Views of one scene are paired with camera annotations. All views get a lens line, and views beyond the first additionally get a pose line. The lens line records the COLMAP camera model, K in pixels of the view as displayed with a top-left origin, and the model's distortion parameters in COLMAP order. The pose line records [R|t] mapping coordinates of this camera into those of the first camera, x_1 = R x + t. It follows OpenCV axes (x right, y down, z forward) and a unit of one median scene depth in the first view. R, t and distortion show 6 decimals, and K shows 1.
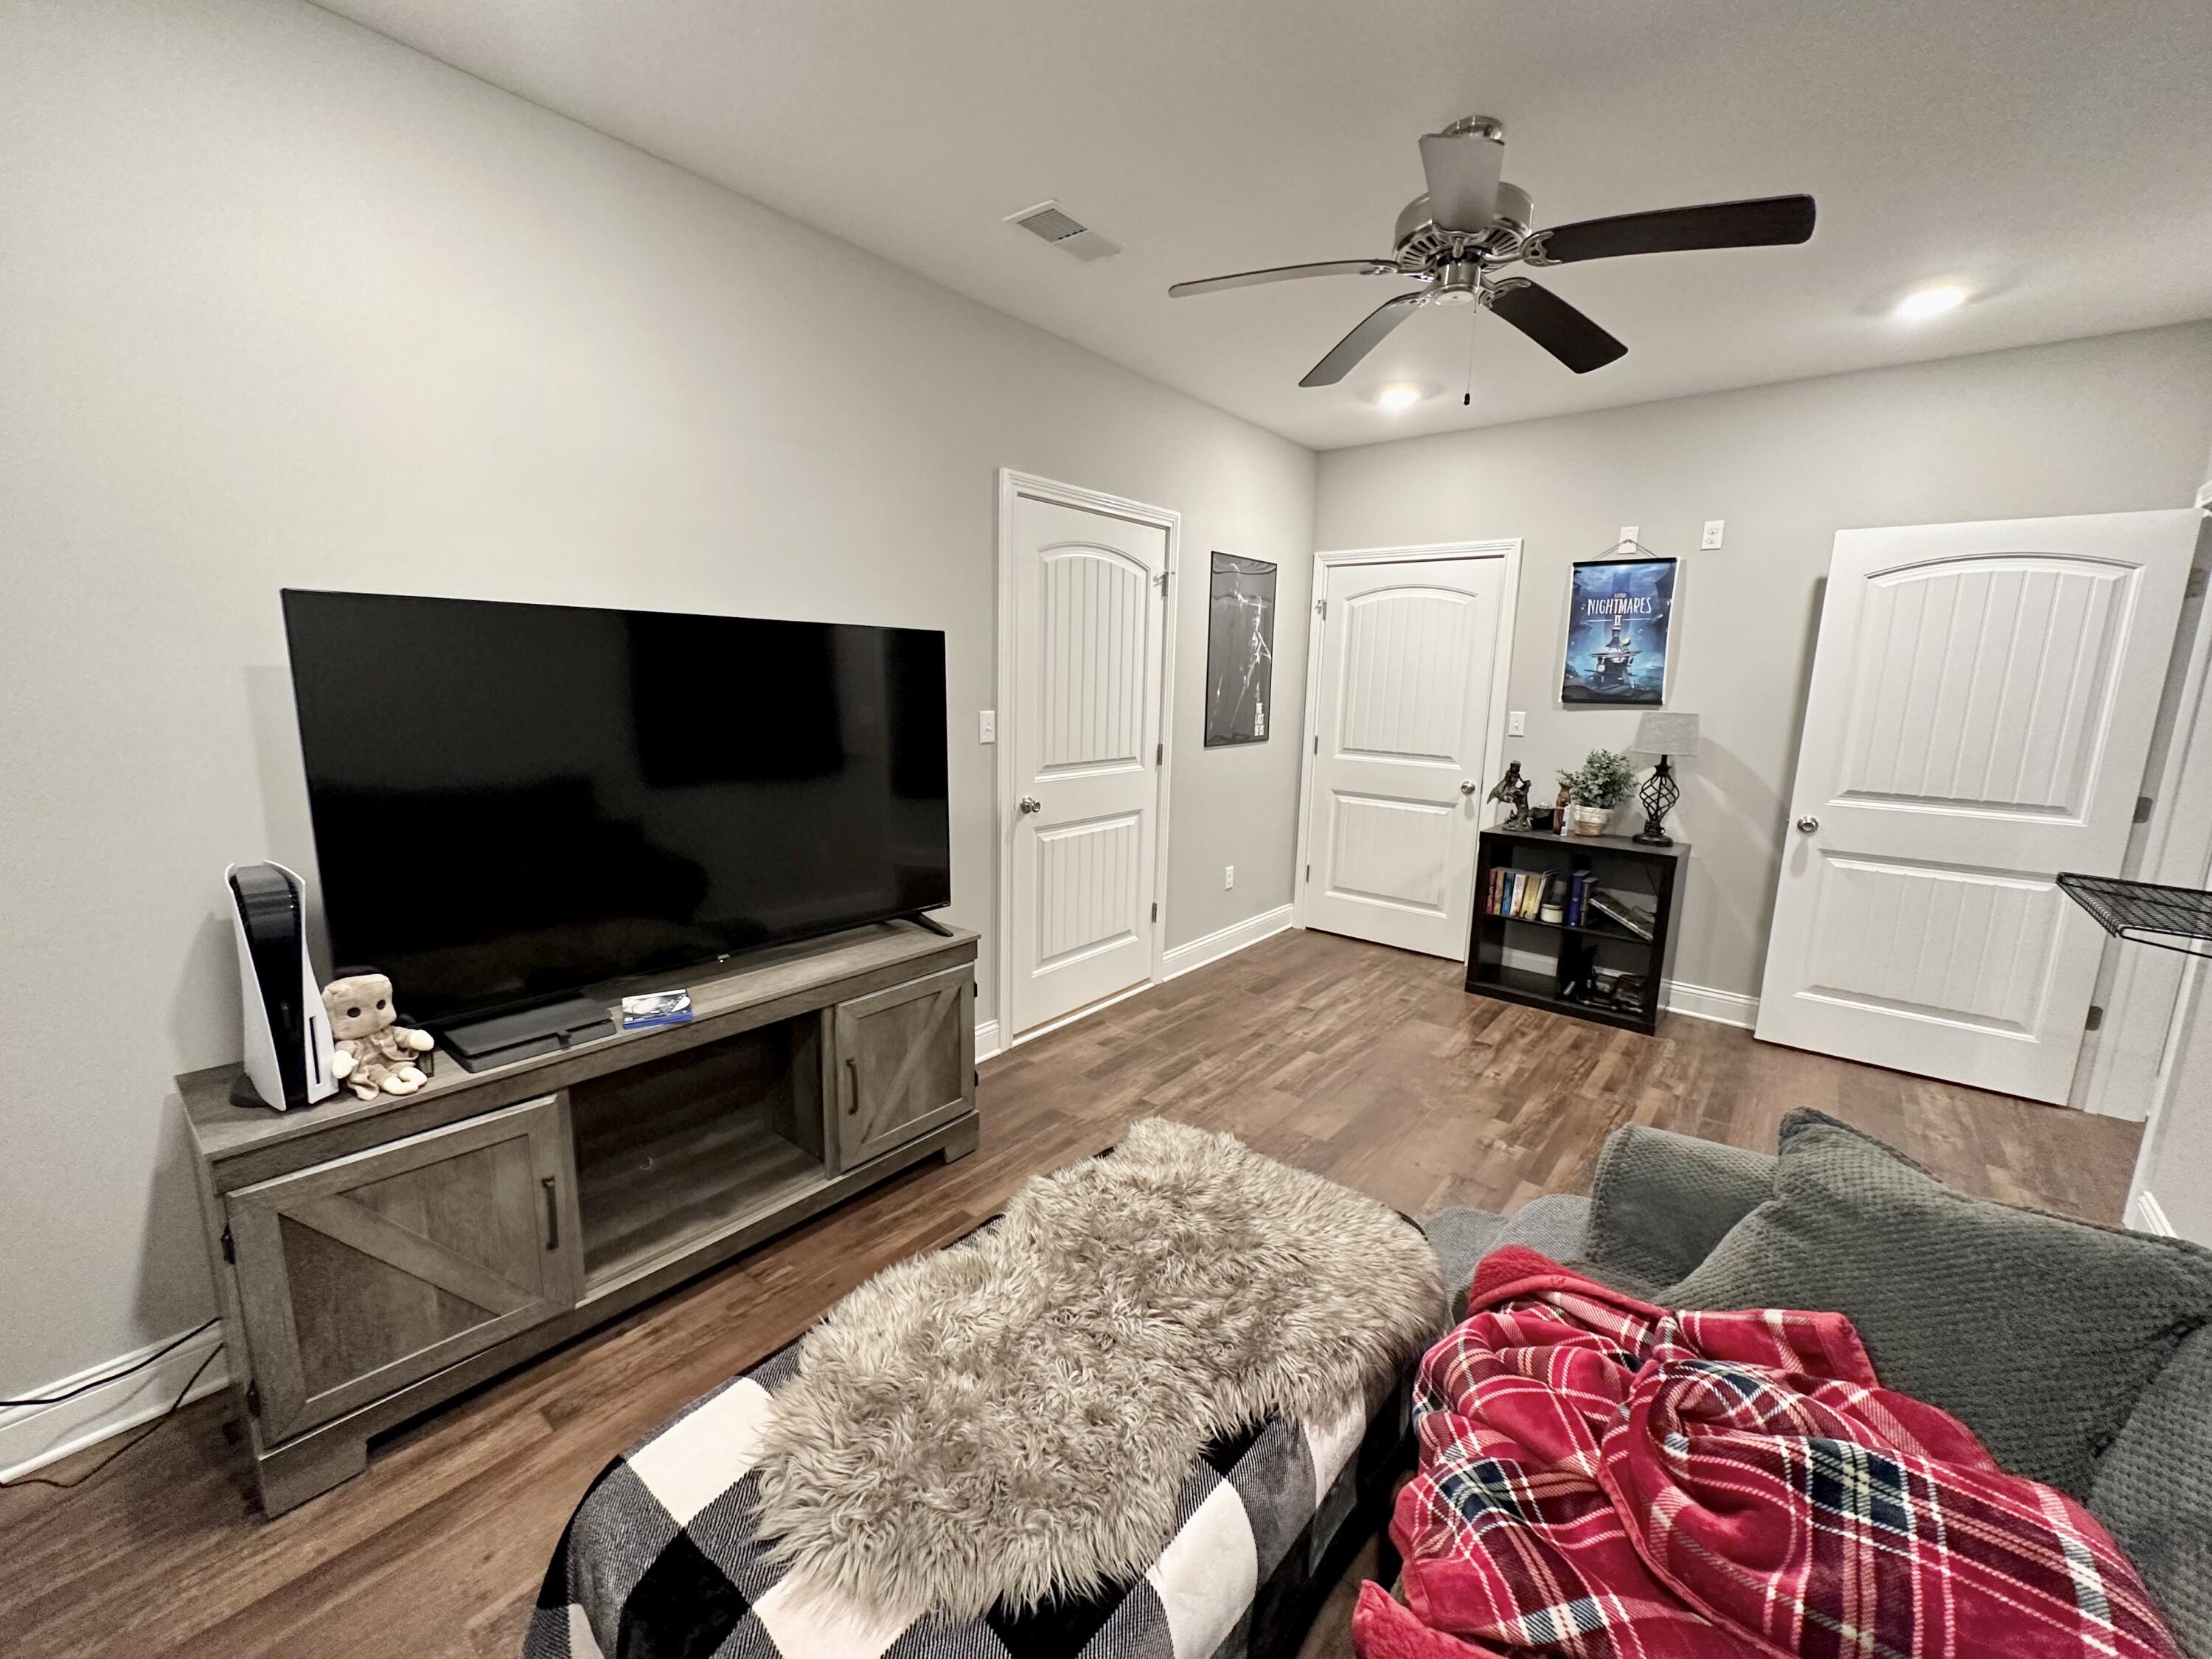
lens RADIAL K [[885.9, 0, 1108.8], [0, 885.9, 831.4], [0, 0, 1]] dist [-0.000533, 0.000506]
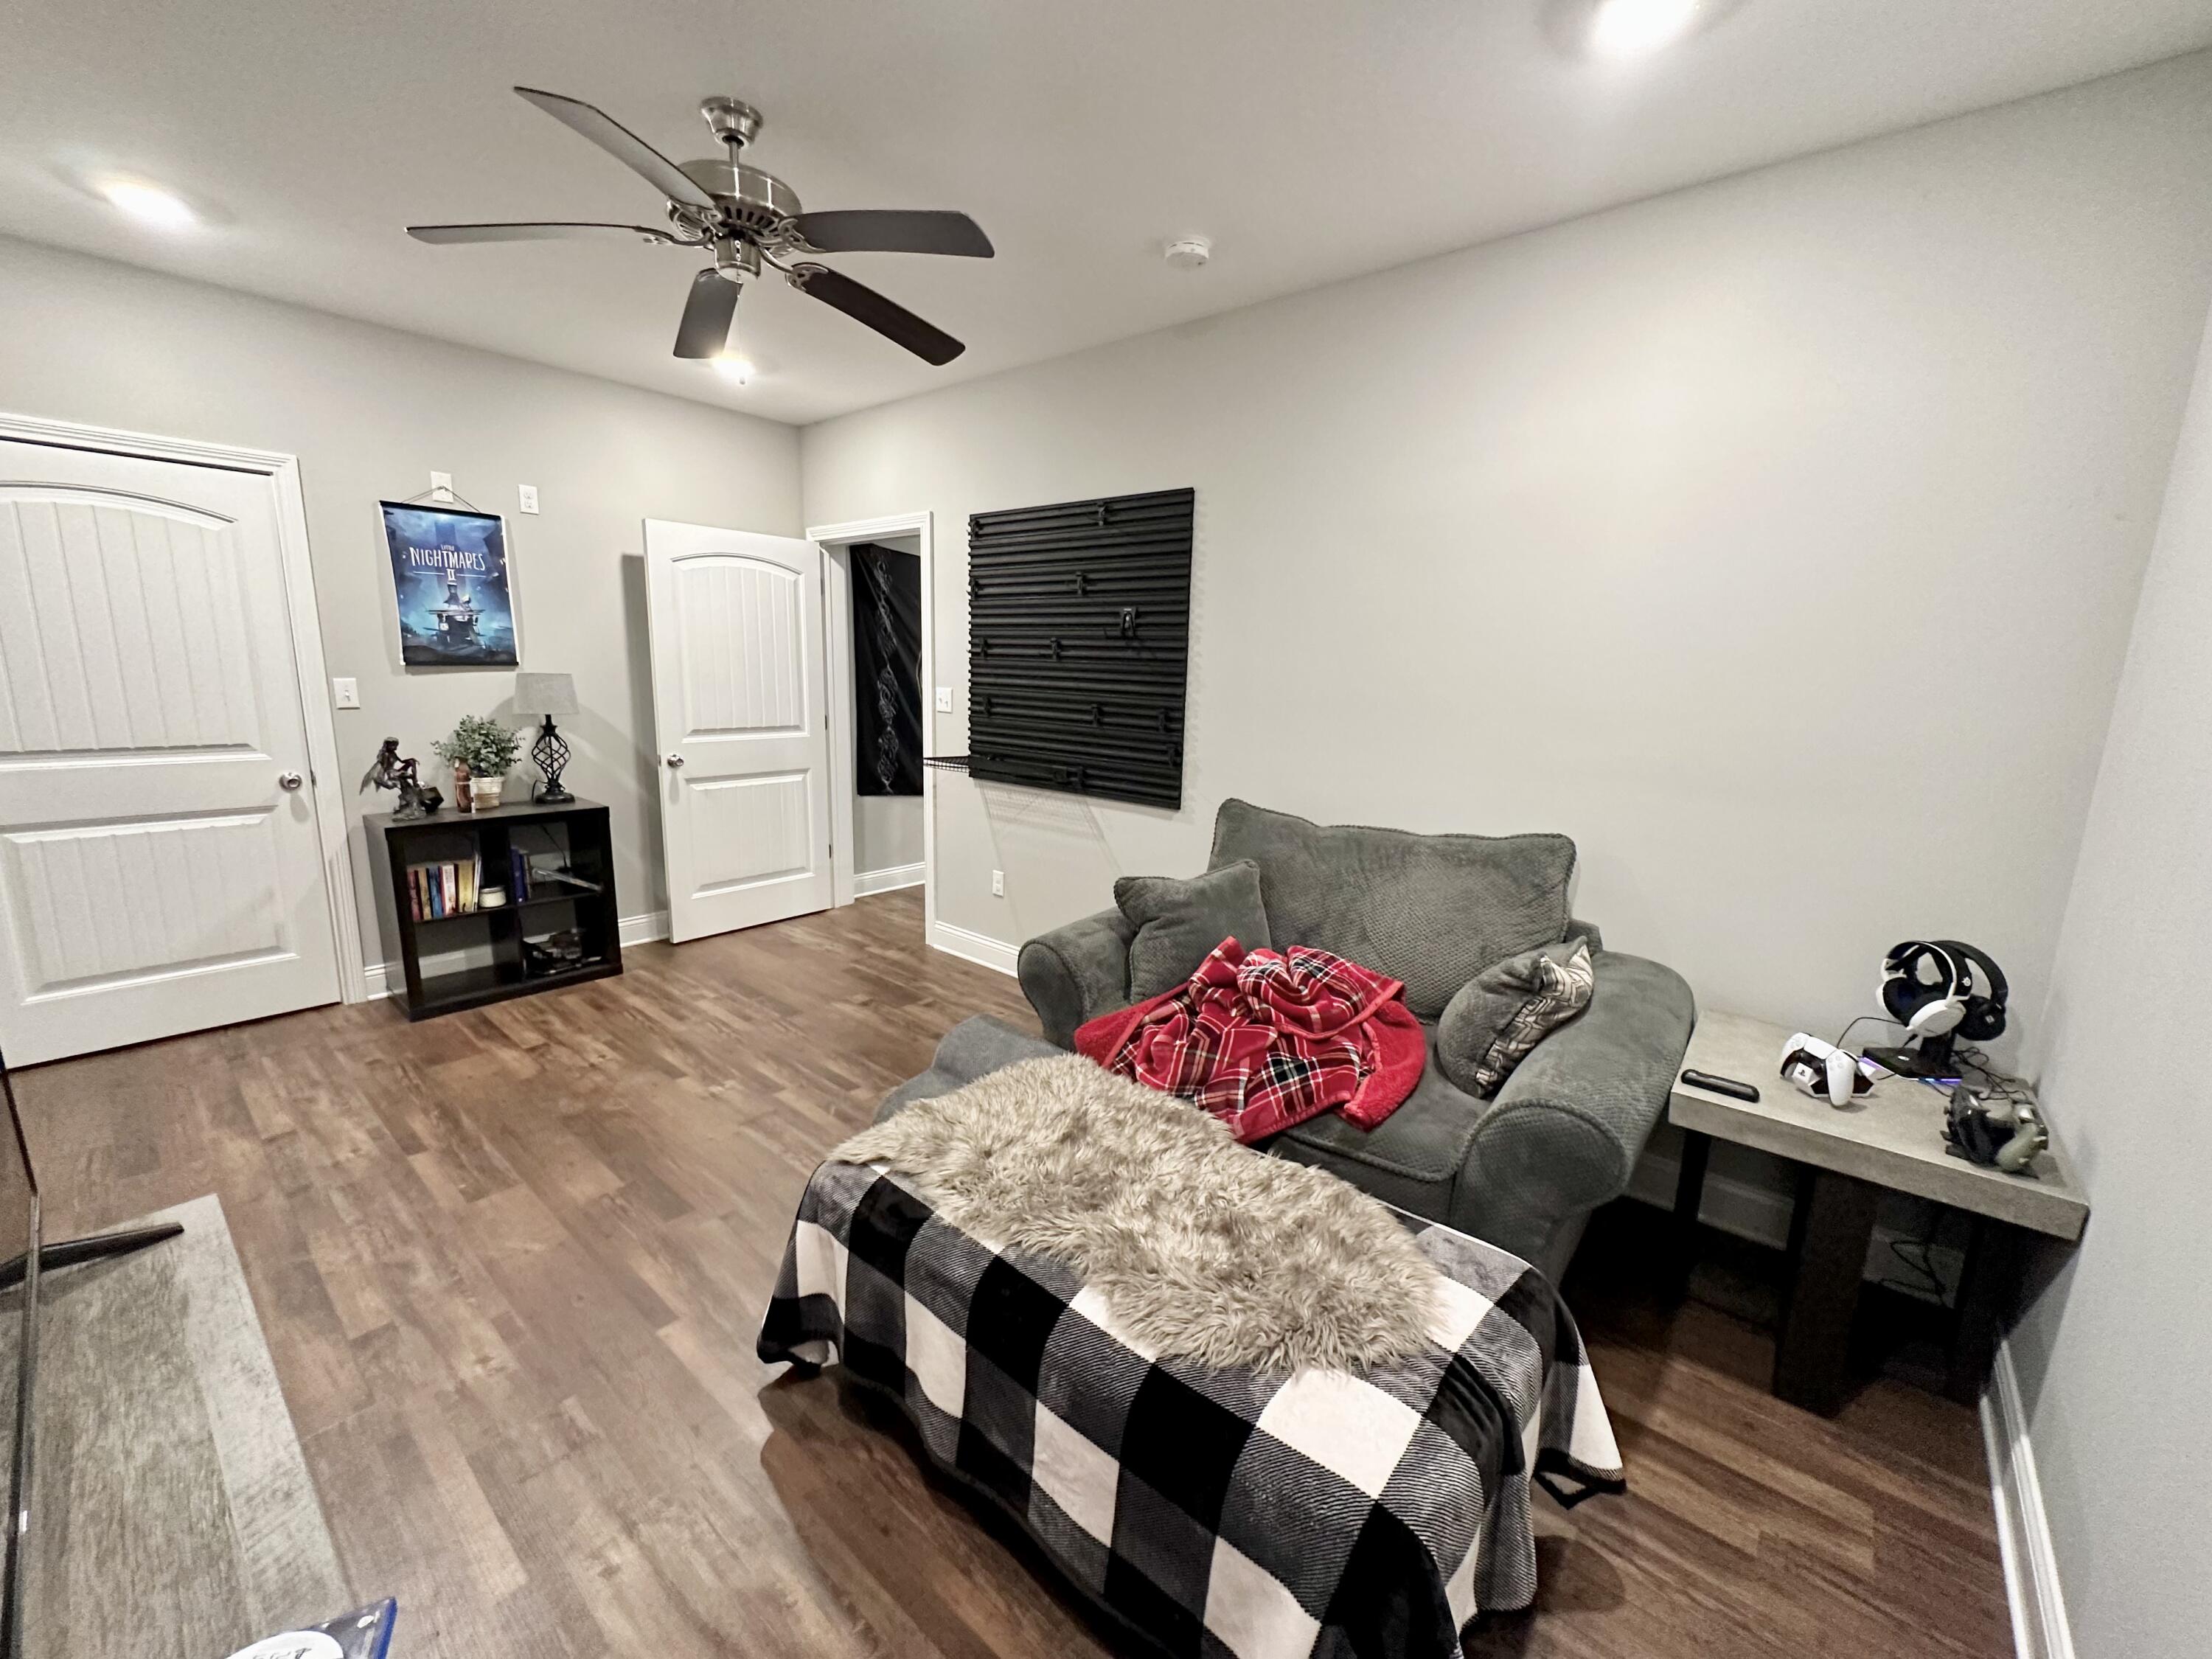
lens RADIAL K [[885.9, 0, 1108.1], [0, 885.9, 829.3], [0, 0, 1]] dist [-0.000533, 0.000506]
pose [[0.016872, -0.207625, 0.978063, -0.377731], [0.151454, 0.967445, 0.202759, -0.065635], [-0.988320, 0.144711, 0.047768, 0.320026]]
